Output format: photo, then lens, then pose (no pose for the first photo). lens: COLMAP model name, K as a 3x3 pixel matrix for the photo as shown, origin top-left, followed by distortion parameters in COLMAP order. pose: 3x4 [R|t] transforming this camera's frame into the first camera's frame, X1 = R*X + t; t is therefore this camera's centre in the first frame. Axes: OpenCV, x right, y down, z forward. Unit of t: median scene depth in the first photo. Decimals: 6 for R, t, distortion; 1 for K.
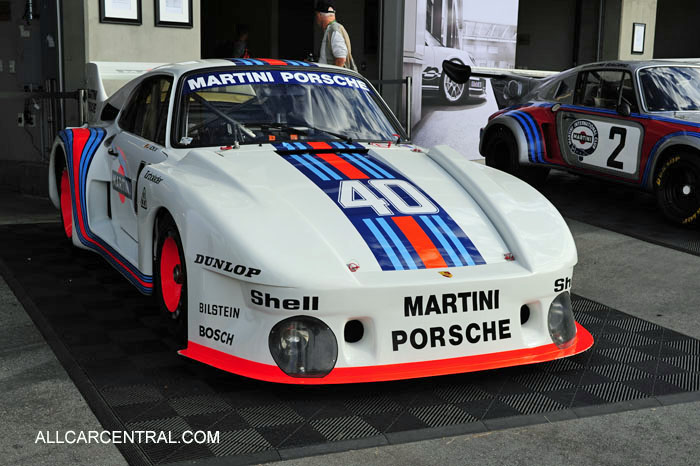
lens RADIAL K [[1017.8, 0, 351.8], [0, 1017.8, 235.5], [0, 0, 1]] dist [0.062923, 0.000000]
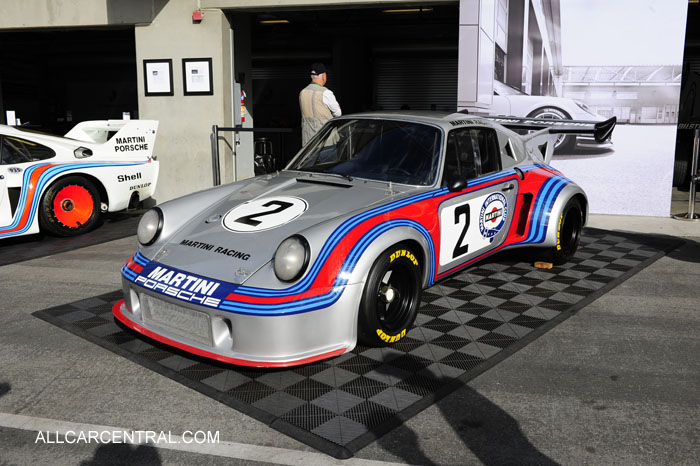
lens RADIAL K [[676.0, 0, 351.0], [0, 676.0, 231.0], [0, 0, 1]] dist [-0.023405, 0.000000]
pose [[0.416104, 0.145262, -0.897639, 1.798486], [-0.131141, 0.986424, 0.098839, -0.277854], [0.899811, 0.076590, 0.429505, 1.648201]]
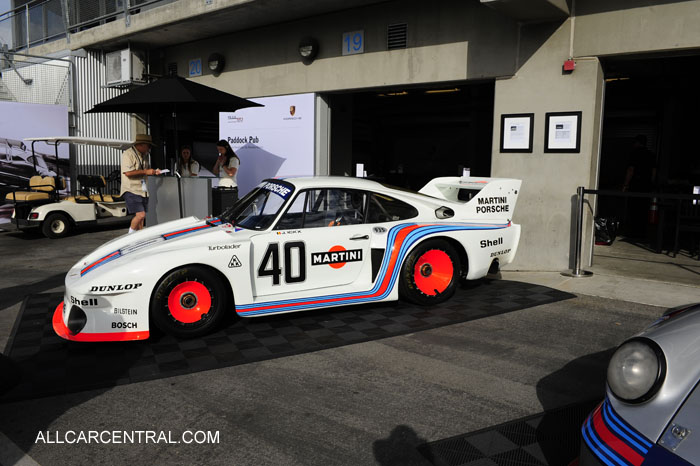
lens RADIAL K [[565.4, 0, 348.9], [0, 565.4, 231.5], [0, 0, 1]] dist [-0.054256, 0.010110]
pose [[-0.014359, 0.108221, -0.994023, 1.245706], [-0.168511, 0.979644, 0.109090, -0.278968], [0.985595, 0.169071, 0.004169, 1.532274]]
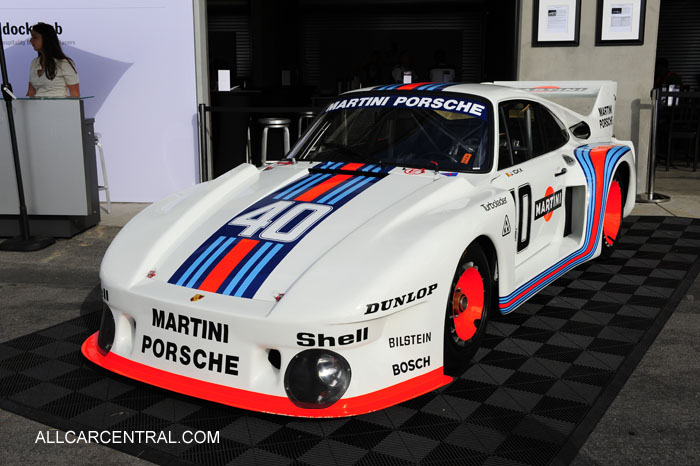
lens RADIAL K [[810.0, 0, 352.8], [0, 810.0, 234.7], [0, 0, 1]] dist [0.006253, 0.000000]
pose [[0.529909, 0.147657, -0.835101, 0.864528], [-0.115903, 0.988095, 0.101162, -0.129936], [0.840097, 0.043184, 0.540715, 0.669379]]
